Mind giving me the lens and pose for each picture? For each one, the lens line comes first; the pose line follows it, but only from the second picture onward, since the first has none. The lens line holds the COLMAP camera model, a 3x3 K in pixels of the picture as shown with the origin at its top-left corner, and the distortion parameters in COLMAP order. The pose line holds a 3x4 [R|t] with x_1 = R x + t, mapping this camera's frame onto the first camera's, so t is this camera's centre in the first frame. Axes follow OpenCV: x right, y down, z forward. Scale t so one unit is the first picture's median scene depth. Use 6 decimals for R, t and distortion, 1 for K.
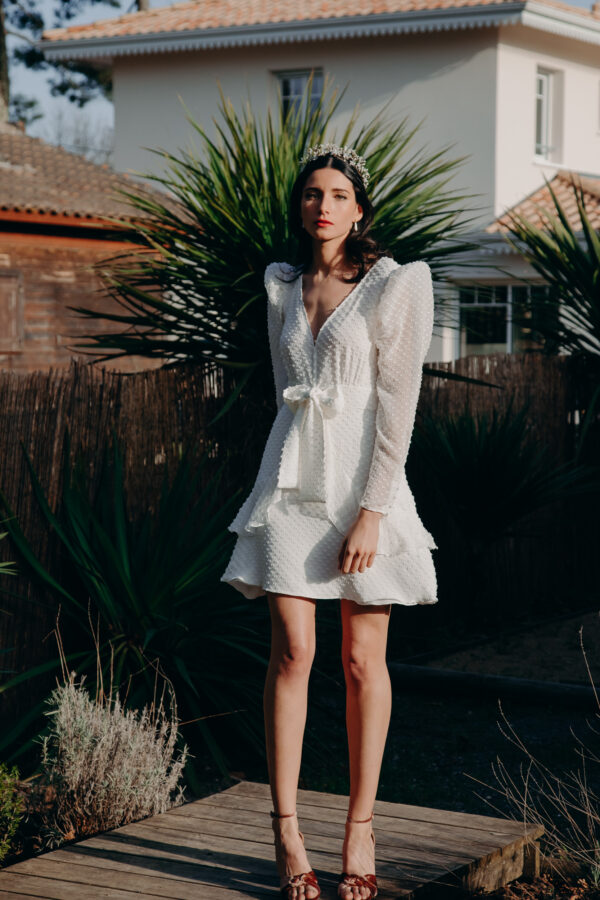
lens RADIAL K [[1840.0, 0, 308.0], [0, 1840.0, 427.7], [0, 0, 1]] dist [0.298317, -0.206842]
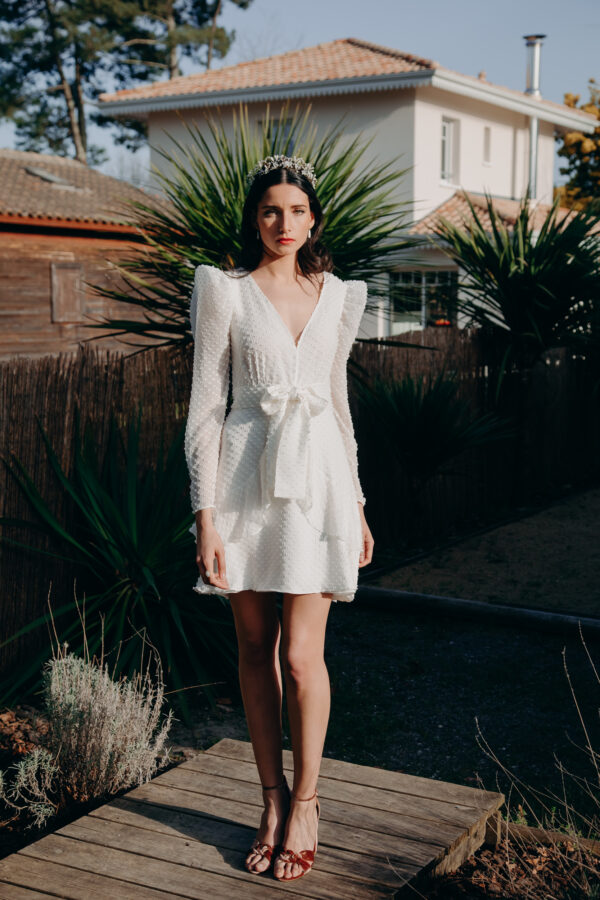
lens RADIAL K [[1074.3, 0, 300.0], [0, 1074.3, 450.0], [0, 0, 1]] dist [0.093970, 0.013435]
pose [[0.999895, -0.010283, 0.010209, 0.003537], [0.009320, 0.995872, 0.090291, -0.025870], [-0.011096, -0.090187, 0.995863, 0.261585]]
